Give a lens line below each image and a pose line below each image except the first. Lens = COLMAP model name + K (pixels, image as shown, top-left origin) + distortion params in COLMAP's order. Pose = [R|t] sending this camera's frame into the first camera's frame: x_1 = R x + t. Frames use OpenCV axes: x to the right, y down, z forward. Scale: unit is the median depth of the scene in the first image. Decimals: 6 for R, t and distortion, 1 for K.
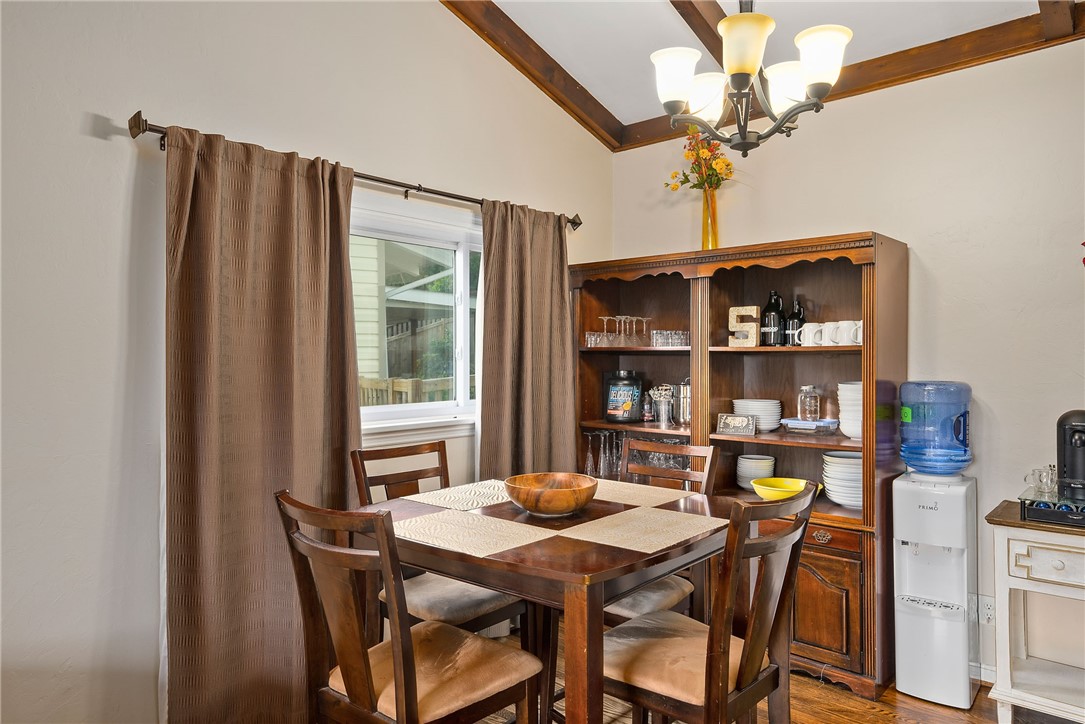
lens RADIAL K [[711.0, 0, 540.4], [0, 711.0, 361.4], [0, 0, 1]] dist [0.025369, 0.005314]
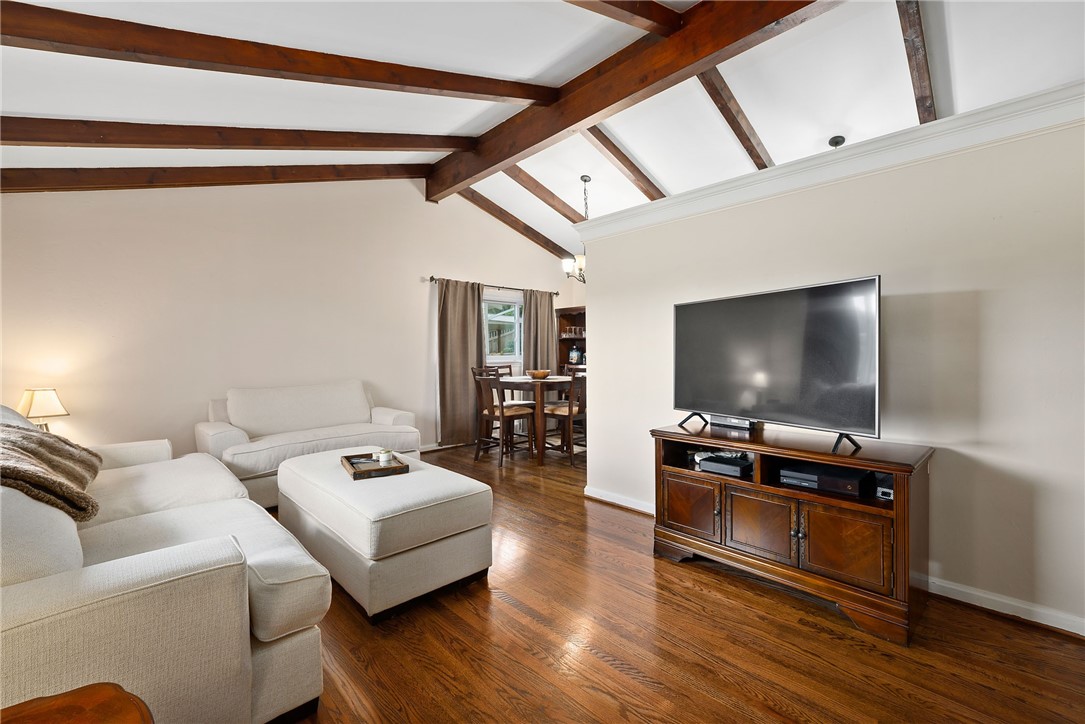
lens RADIAL K [[458.0, 0, 537.1], [0, 458.0, 359.4], [0, 0, 1]] dist [0.003212, 0.000376]
pose [[0.996004, -0.004647, -0.089182, 0.152598], [0.005004, 0.999980, 0.003773, 0.068234], [0.089163, -0.004204, 0.996008, -0.960802]]
